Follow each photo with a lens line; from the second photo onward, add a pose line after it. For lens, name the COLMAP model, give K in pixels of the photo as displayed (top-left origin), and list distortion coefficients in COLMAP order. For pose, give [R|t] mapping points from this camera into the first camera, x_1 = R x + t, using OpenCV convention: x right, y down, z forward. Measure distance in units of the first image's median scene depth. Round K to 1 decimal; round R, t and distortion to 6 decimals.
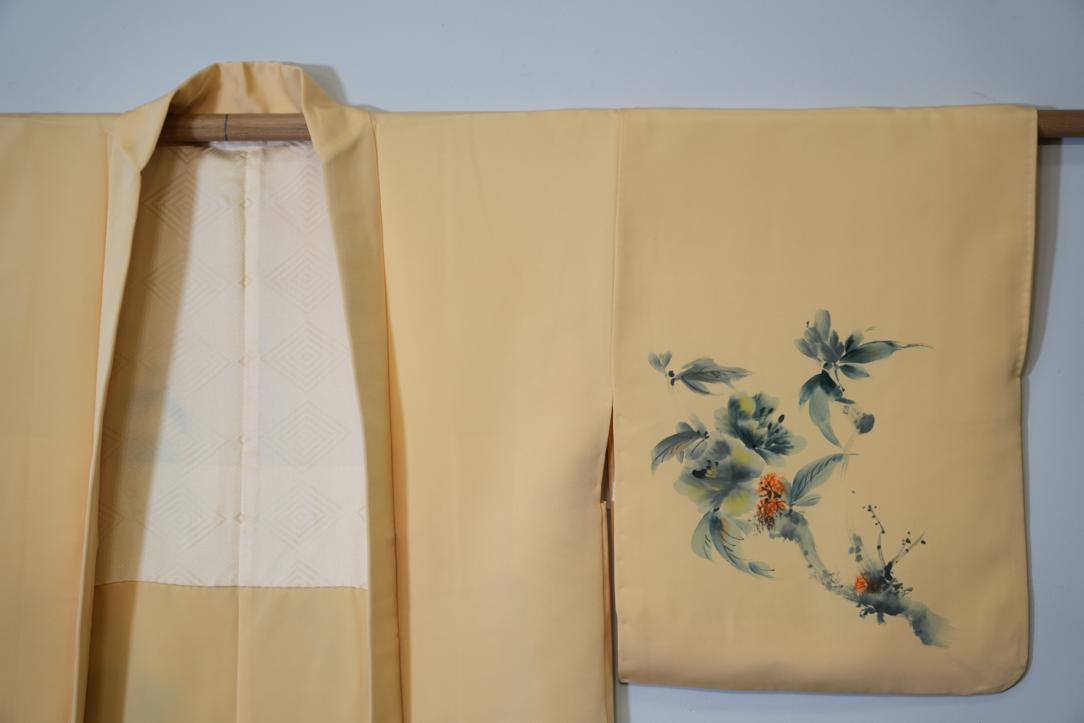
lens RADIAL K [[2756.9, 0, 549.1], [0, 2756.9, 318.9], [0, 0, 1]] dist [-0.053084, 0.000000]
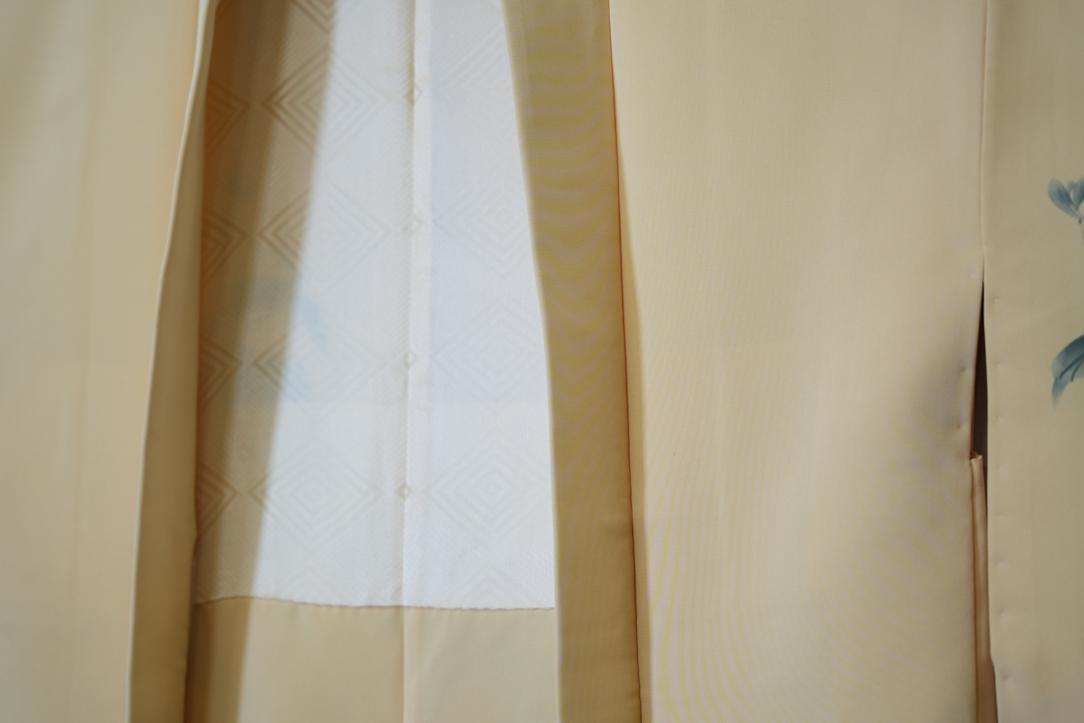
lens RADIAL K [[3273.4, 0, 544.4], [0, 3273.4, 363.5], [0, 0, 1]] dist [-0.006308, 0.000000]
pose [[0.921066, -0.021857, -0.388793, 0.194026], [0.031722, 0.999317, 0.018970, 0.032903], [0.388113, -0.029806, 0.921130, 0.368732]]
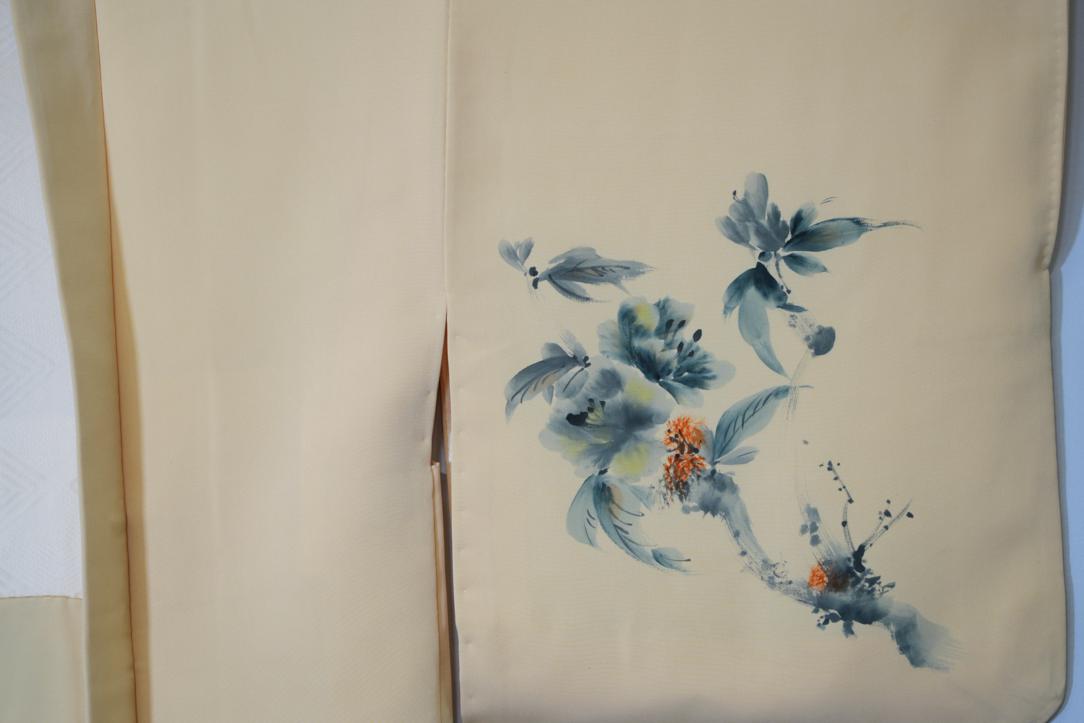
lens RADIAL K [[3273.4, 0, 539.4], [0, 3273.4, 358.8], [0, 0, 1]] dist [-0.006308, 0.000000]
pose [[0.998933, -0.015570, 0.043491, 0.010767], [0.014122, 0.999343, 0.033392, 0.014605], [-0.043982, -0.032742, 0.998496, 0.201672]]
